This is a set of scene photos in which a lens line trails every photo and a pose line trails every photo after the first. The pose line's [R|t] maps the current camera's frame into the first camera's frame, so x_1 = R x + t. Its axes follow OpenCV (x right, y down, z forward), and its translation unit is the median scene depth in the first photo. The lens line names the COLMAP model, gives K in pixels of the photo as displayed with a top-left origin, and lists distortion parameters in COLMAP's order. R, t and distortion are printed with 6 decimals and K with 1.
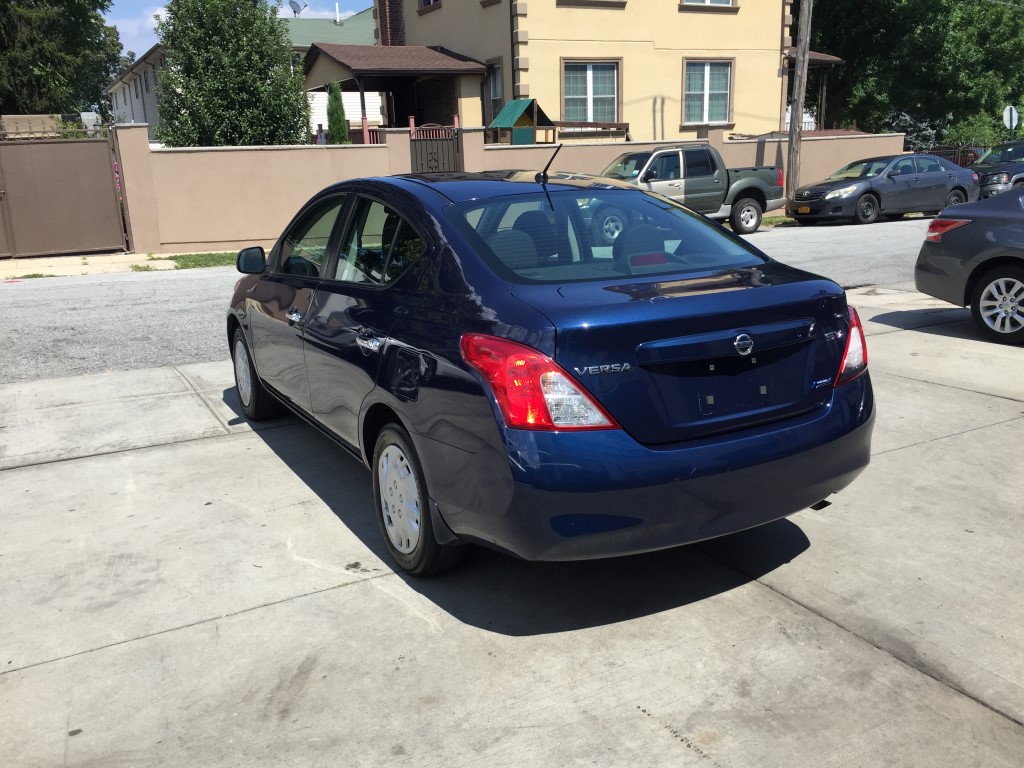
lens RADIAL K [[894.3, 0, 512.0], [0, 894.3, 384.0], [0, 0, 1]] dist [0.099722, -0.152318]
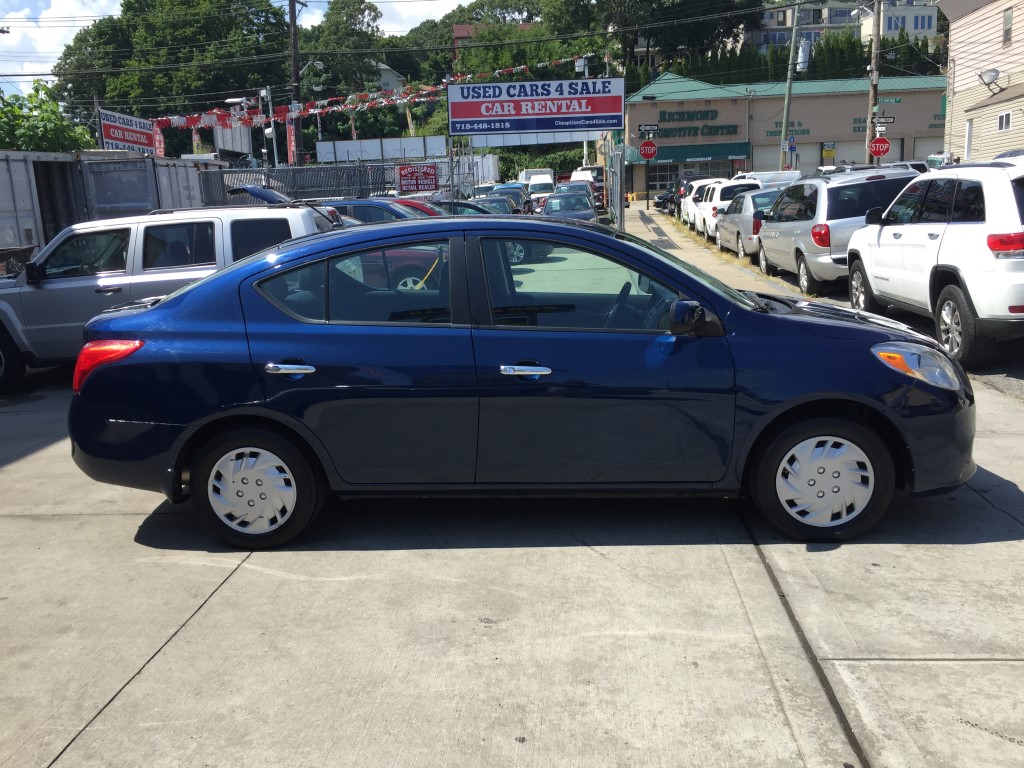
lens RADIAL K [[857.3, 0, 512.0], [0, 857.3, 384.0], [0, 0, 1]] dist [0.070362, -0.094396]
pose [[-0.541869, 0.219735, -0.811230, 0.796177], [-0.141703, 0.927515, 0.345884, -0.414286], [0.828431, 0.302378, -0.471455, 1.588280]]
